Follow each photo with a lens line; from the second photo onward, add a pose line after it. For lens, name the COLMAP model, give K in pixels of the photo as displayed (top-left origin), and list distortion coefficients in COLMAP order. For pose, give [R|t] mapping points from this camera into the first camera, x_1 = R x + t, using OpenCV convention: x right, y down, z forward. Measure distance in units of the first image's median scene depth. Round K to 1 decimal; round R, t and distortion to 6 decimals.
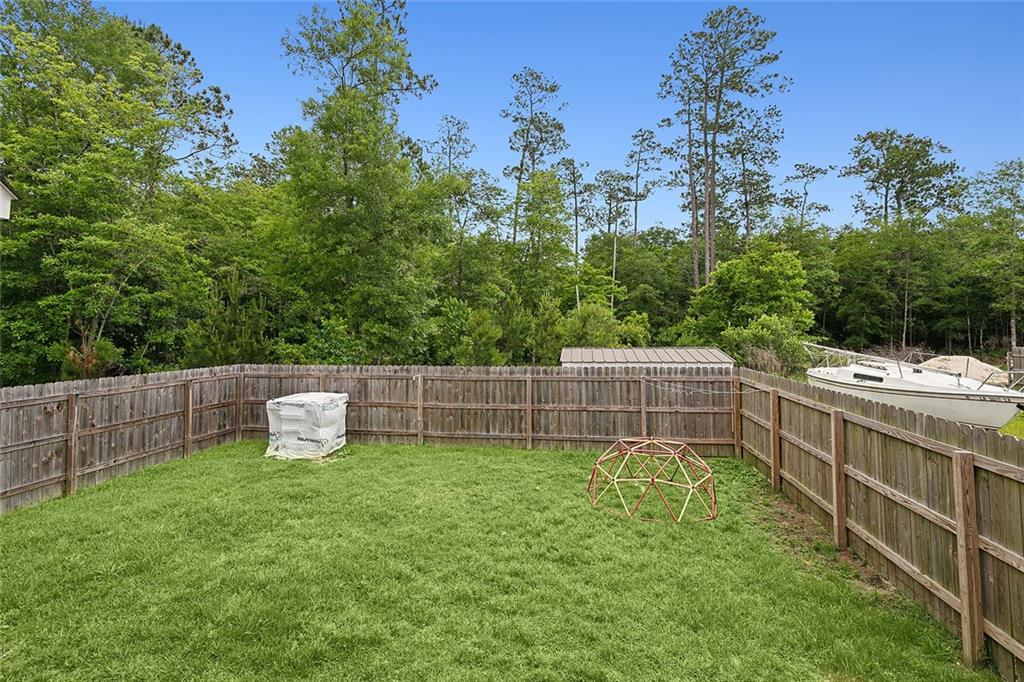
lens RADIAL K [[495.1, 0, 512.2], [0, 495.1, 339.6], [0, 0, 1]] dist [0.006624, 0.001656]
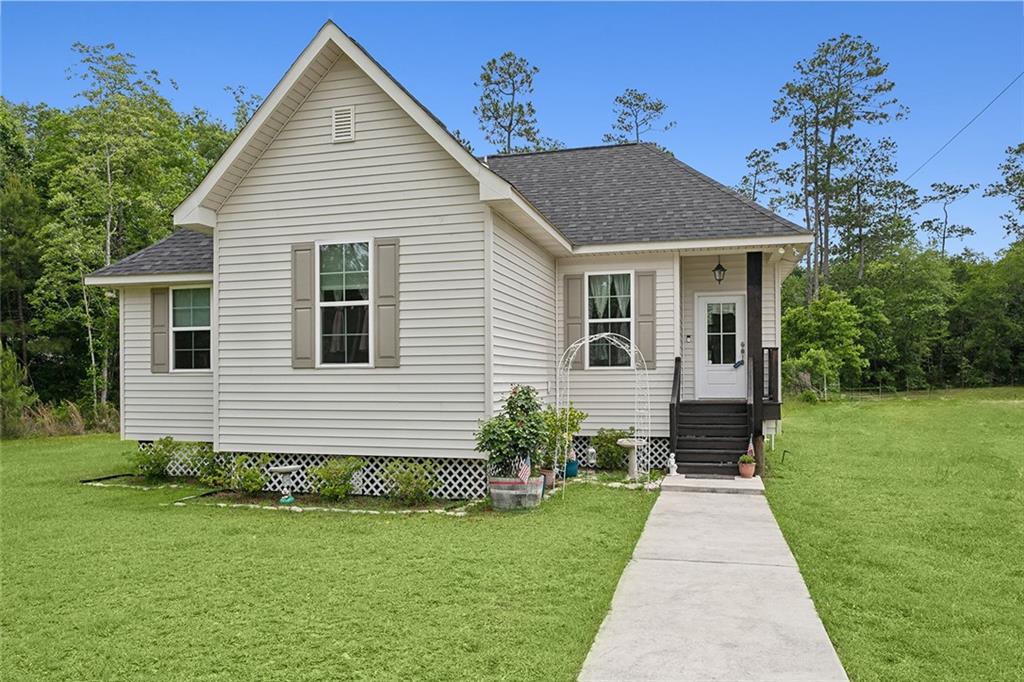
lens RADIAL K [[724.6, 0, 508.6], [0, 724.6, 343.2], [0, 0, 1]] dist [0.006989, 0.001207]
pose [[0.992251, -0.007436, -0.124024, -0.037097], [-0.000492, 0.997964, -0.063773, 0.024808], [0.124246, 0.063340, 0.990228, -0.417971]]
